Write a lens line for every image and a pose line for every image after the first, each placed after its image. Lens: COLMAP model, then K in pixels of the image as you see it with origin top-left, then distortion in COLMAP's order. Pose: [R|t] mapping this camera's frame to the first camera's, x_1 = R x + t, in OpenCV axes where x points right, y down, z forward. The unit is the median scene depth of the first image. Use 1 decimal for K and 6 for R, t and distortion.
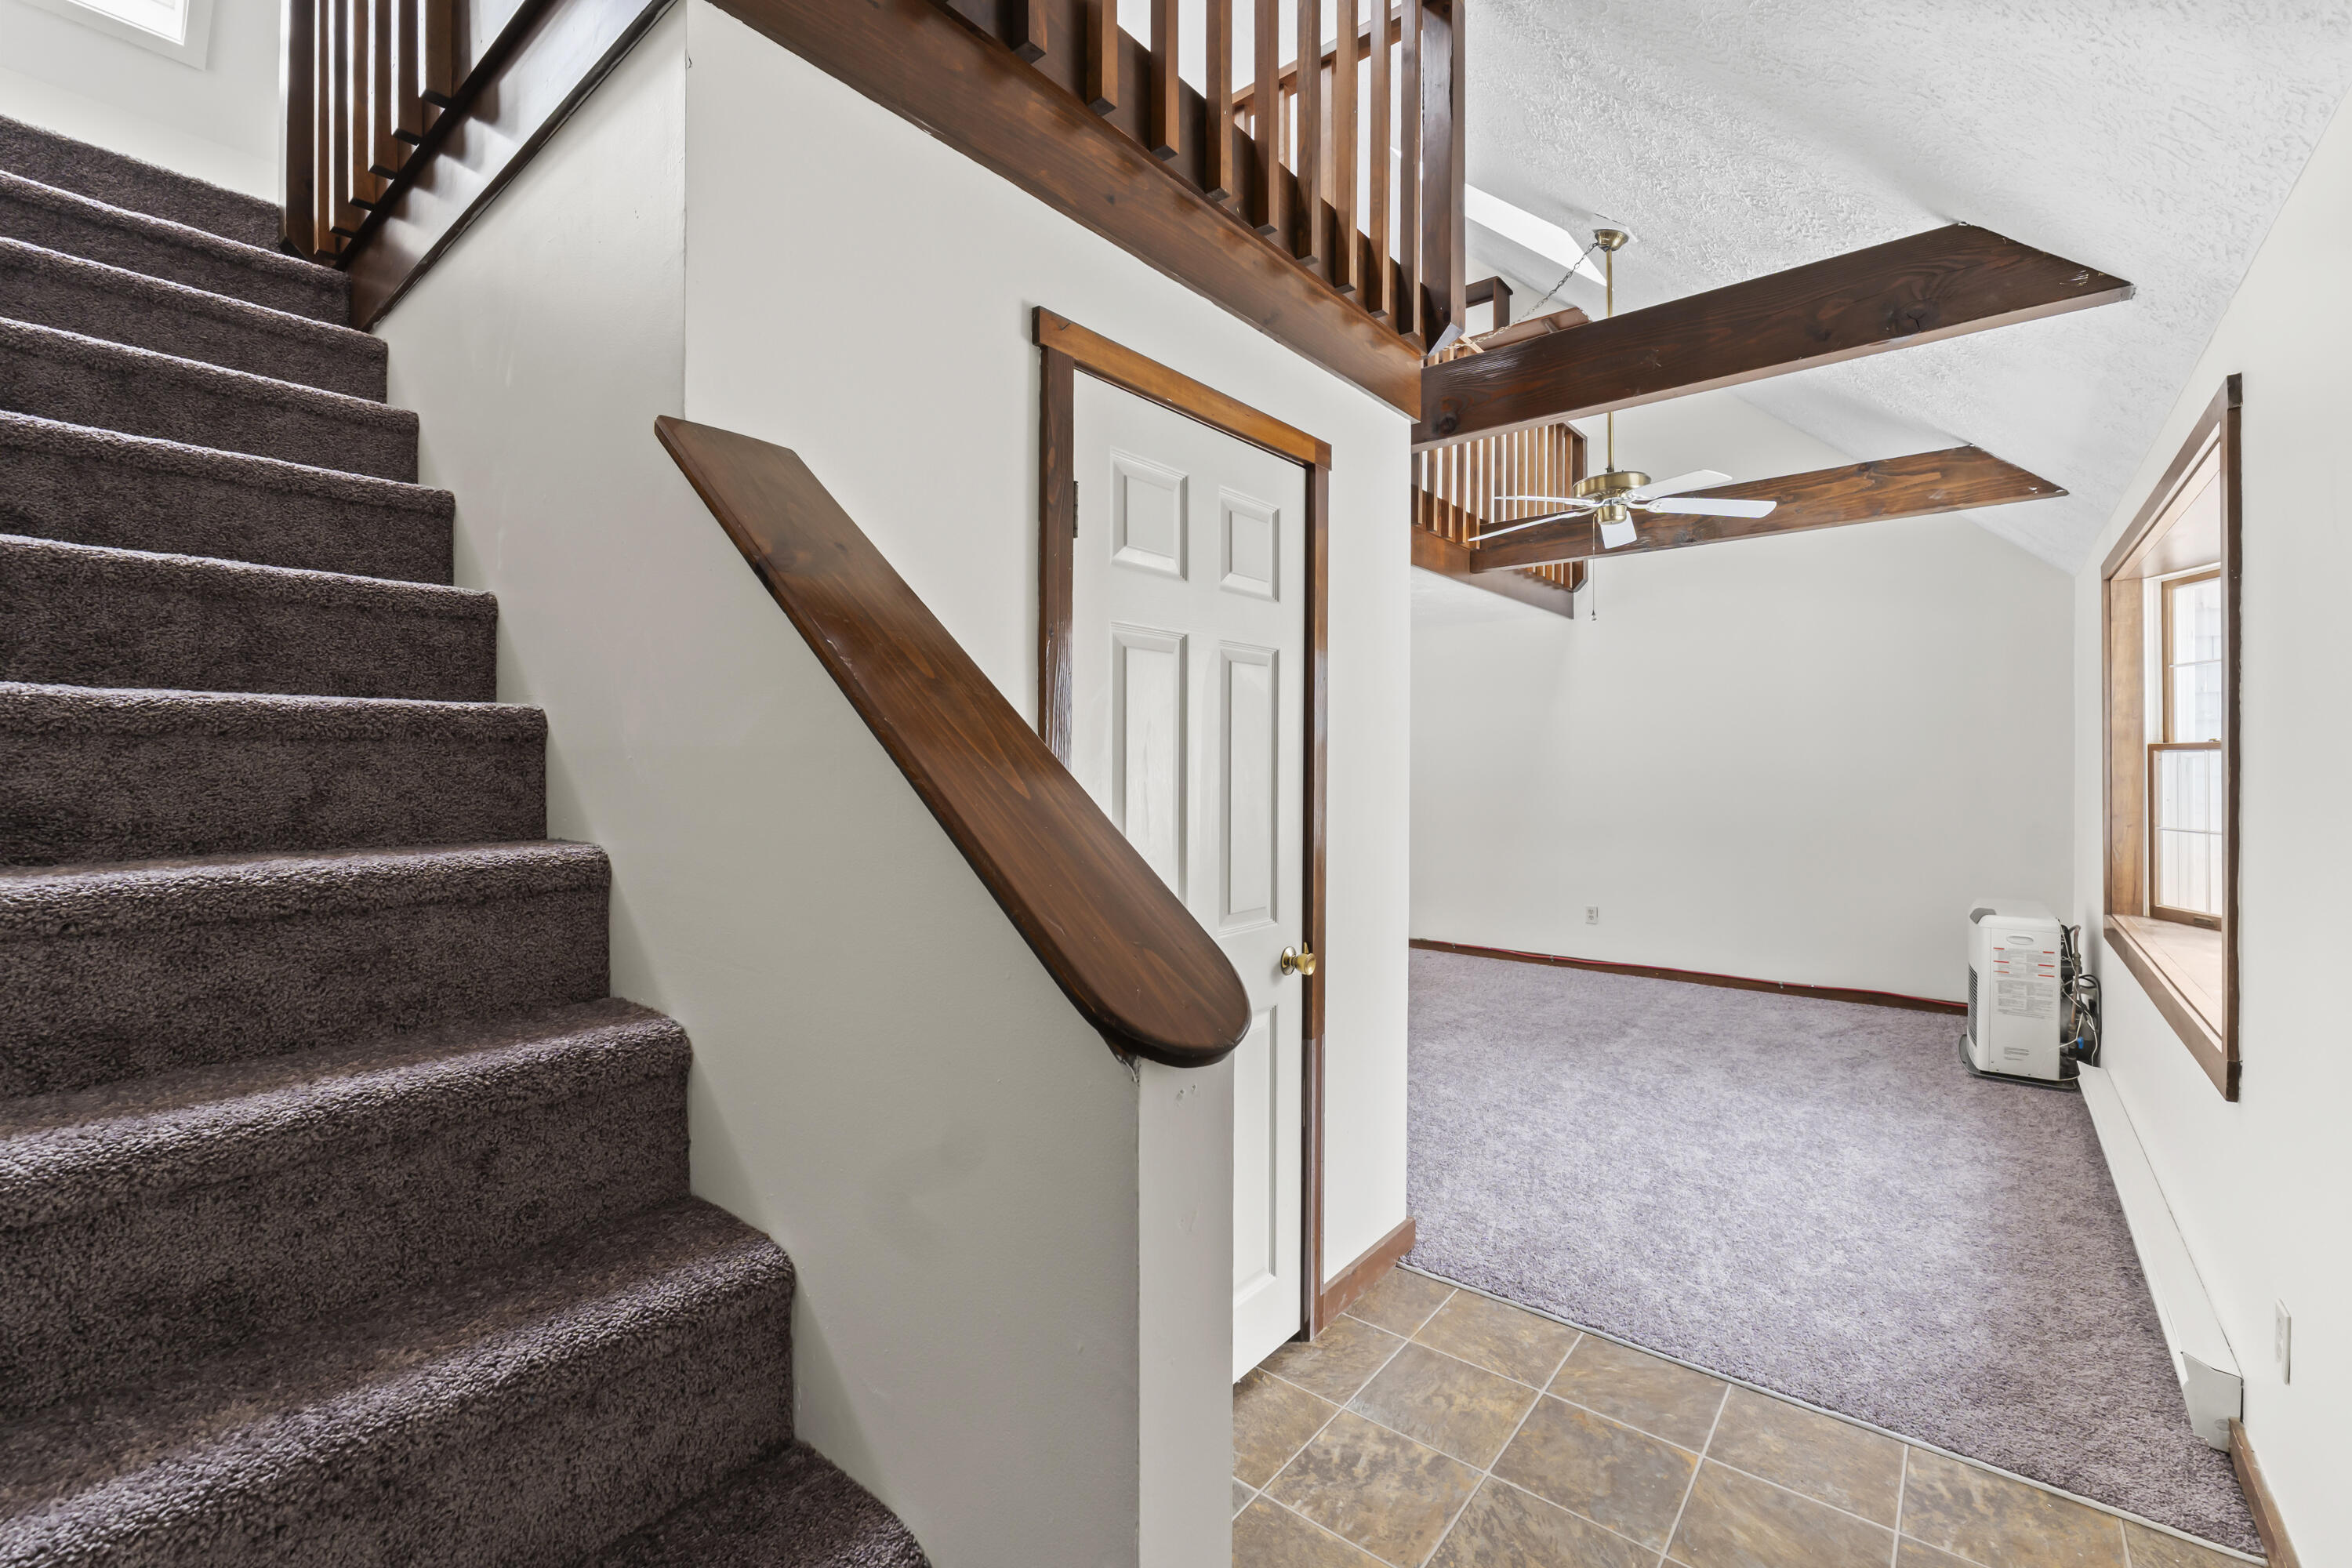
lens RADIAL K [[975.3, 0, 1177.0], [0, 975.3, 766.0], [0, 0, 1]] dist [-0.006846, 0.000191]
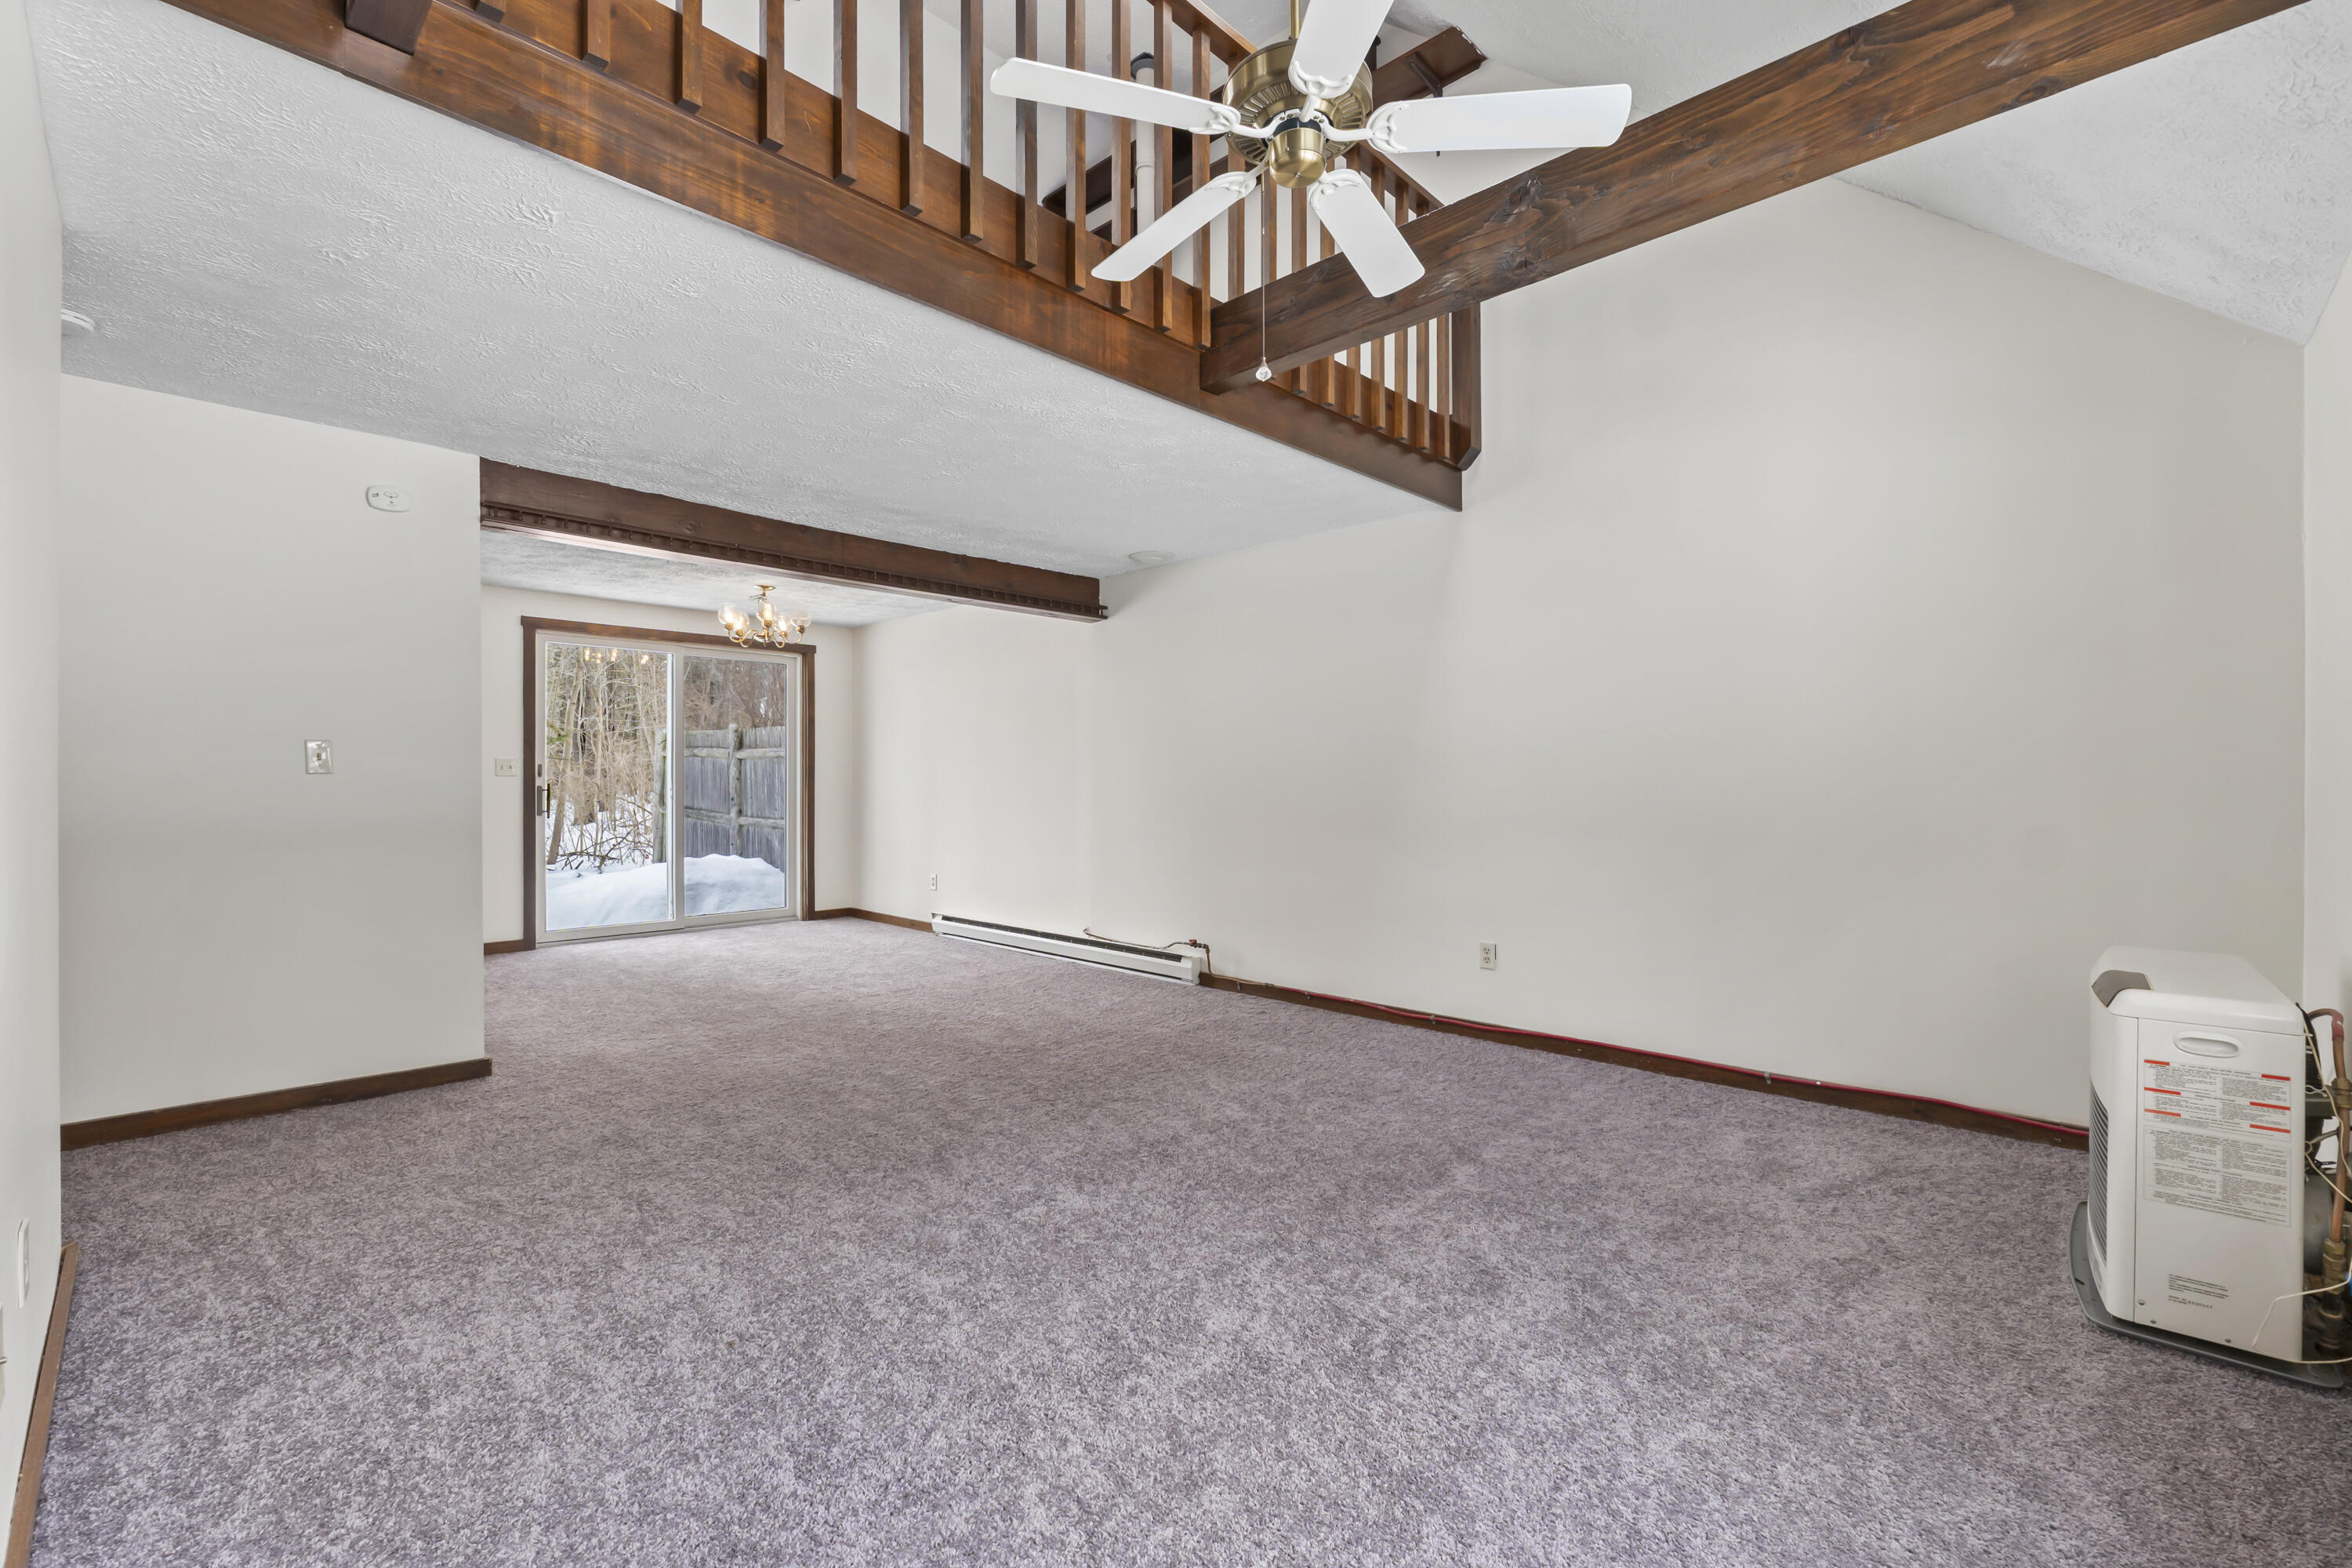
lens RADIAL K [[991.2, 0, 1163.3], [0, 991.2, 779.0], [0, 0, 1]] dist [-0.008982, 0.000542]
pose [[0.996790, -0.001377, -0.080048, 0.441027], [0.001332, 0.999999, -0.000610, 0.055583], [0.080048, 0.000501, 0.996791, 0.529743]]
